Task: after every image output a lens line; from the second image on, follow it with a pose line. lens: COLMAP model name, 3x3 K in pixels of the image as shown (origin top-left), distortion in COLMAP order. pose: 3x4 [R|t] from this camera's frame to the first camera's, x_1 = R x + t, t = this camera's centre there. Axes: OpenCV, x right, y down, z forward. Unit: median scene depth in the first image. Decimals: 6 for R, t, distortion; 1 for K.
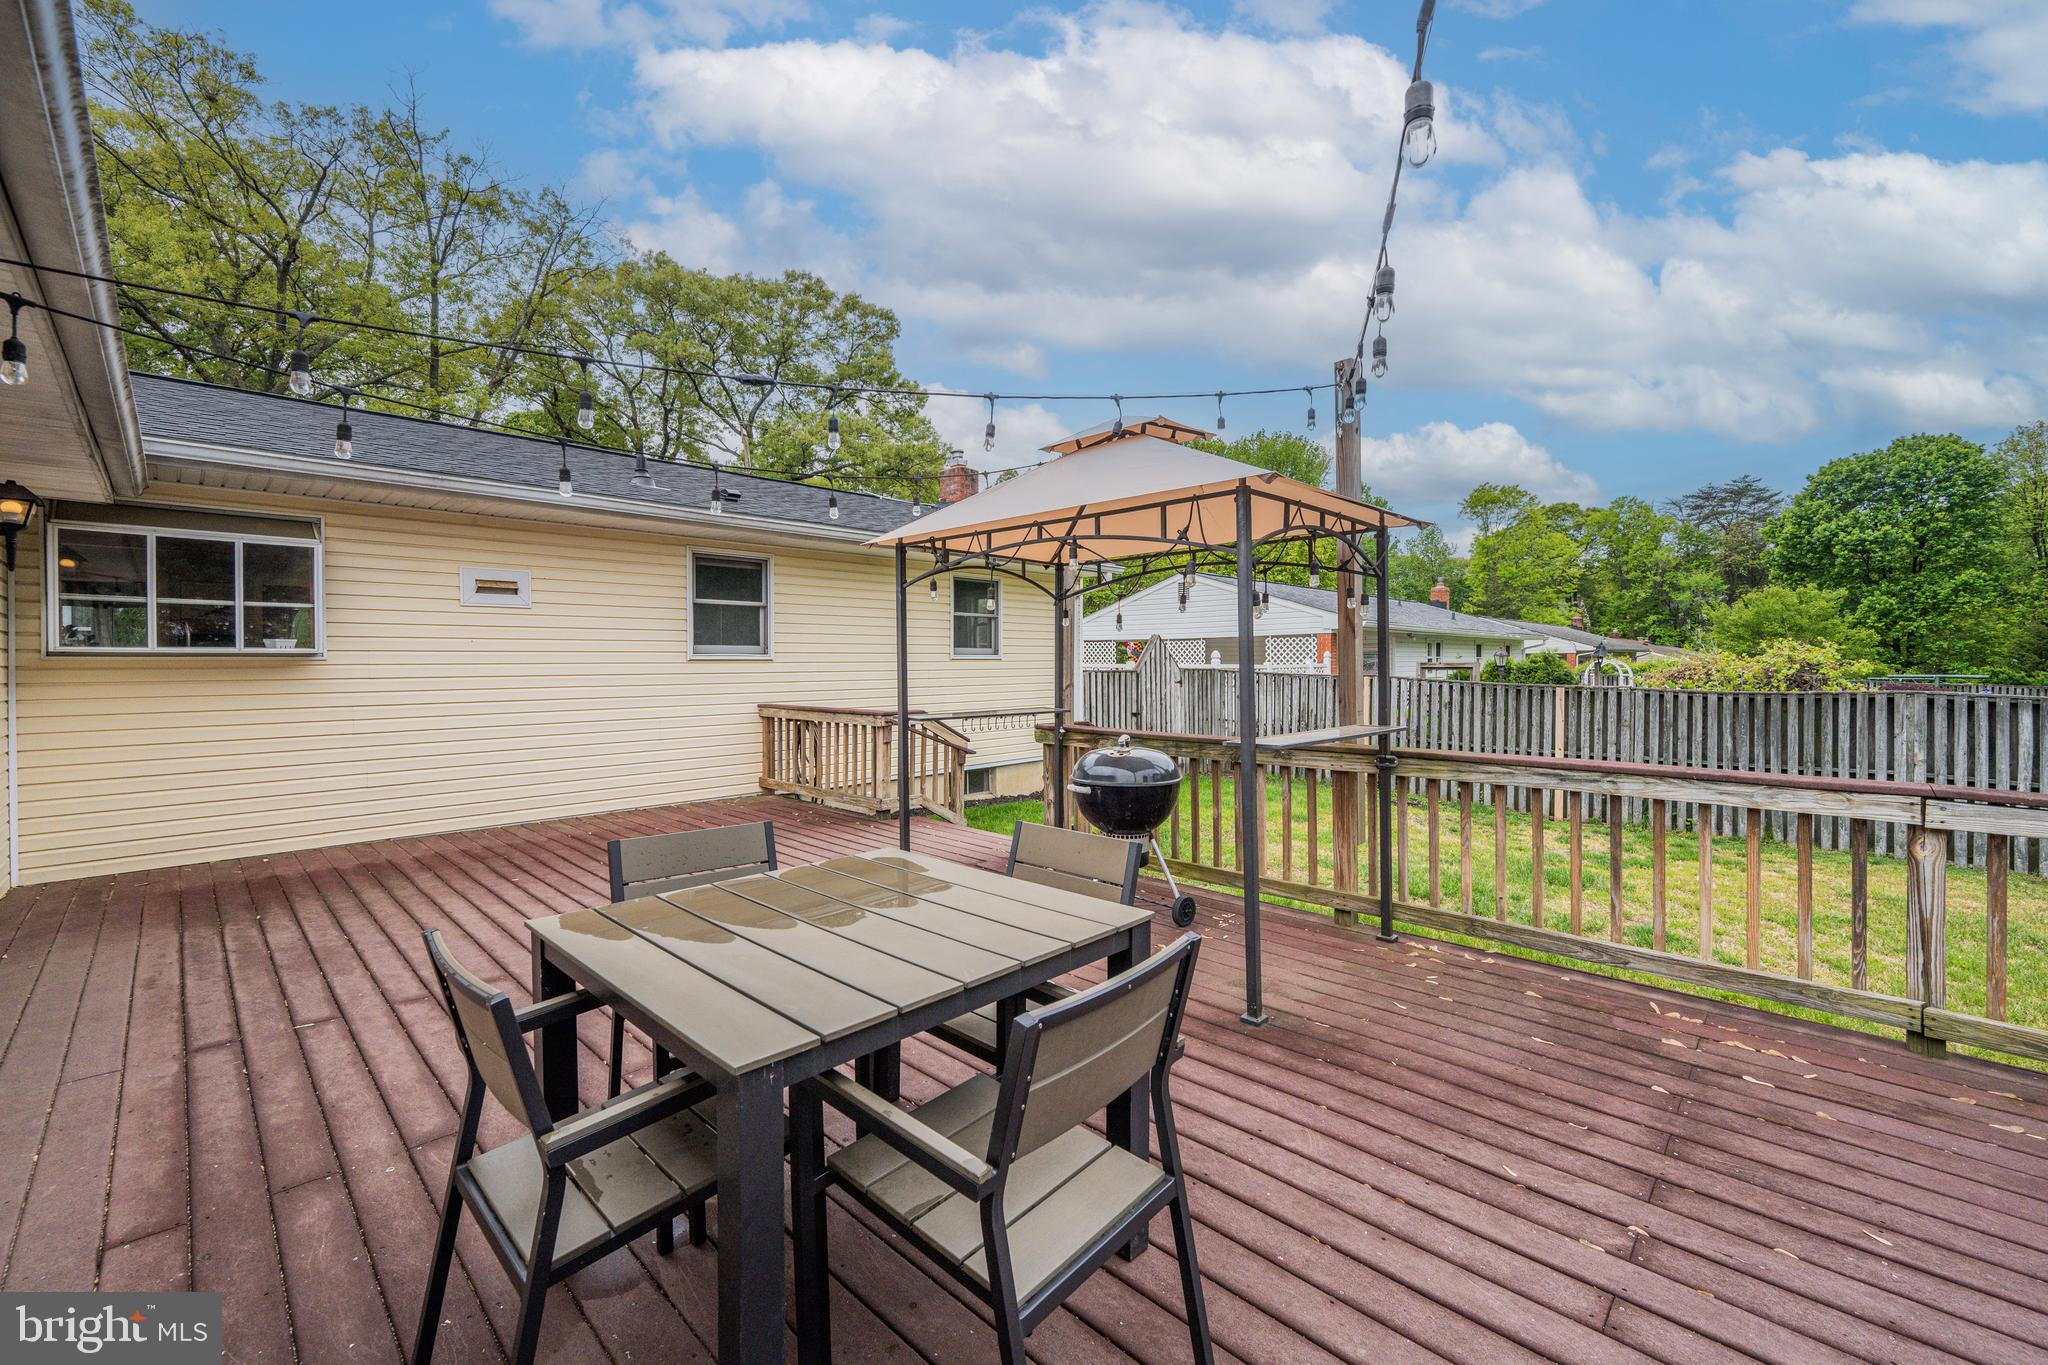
lens RADIAL K [[828.1, 0, 1024.0], [0, 828.1, 682.5], [0, 0, 1]] dist [0.001688, 0.000118]
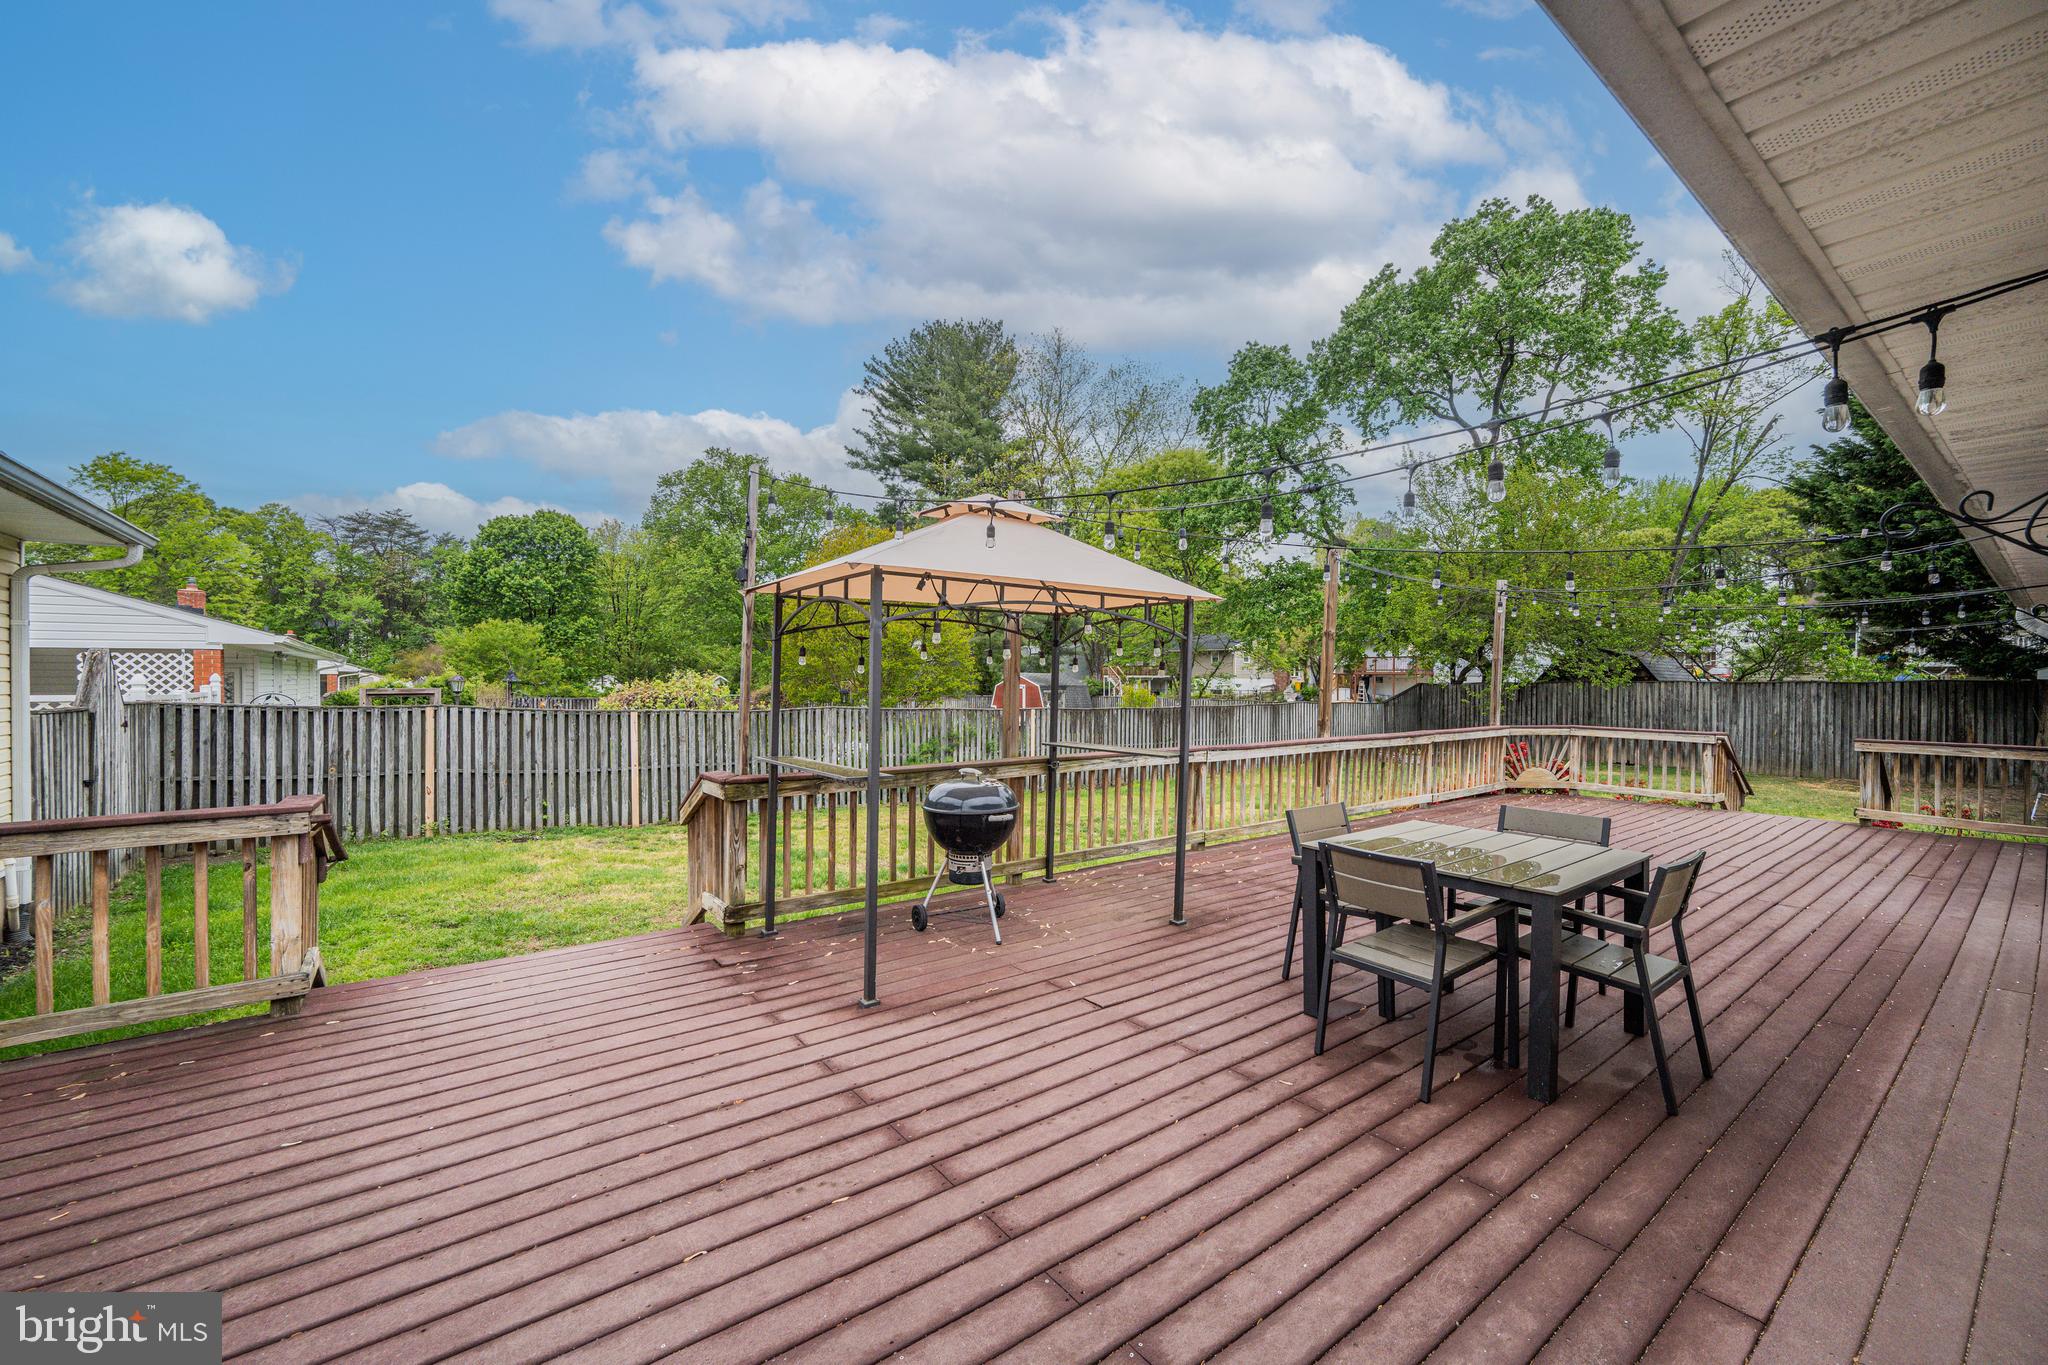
lens RADIAL K [[811.0, 0, 1019.3], [0, 811.0, 688.6], [0, 0, 1]] dist [-0.000150, -0.000236]
pose [[0.156514, -0.007347, 0.987648, -0.099836], [0.021541, 0.999760, 0.004023, -0.005075], [-0.987441, 0.020645, 0.156635, 0.077573]]
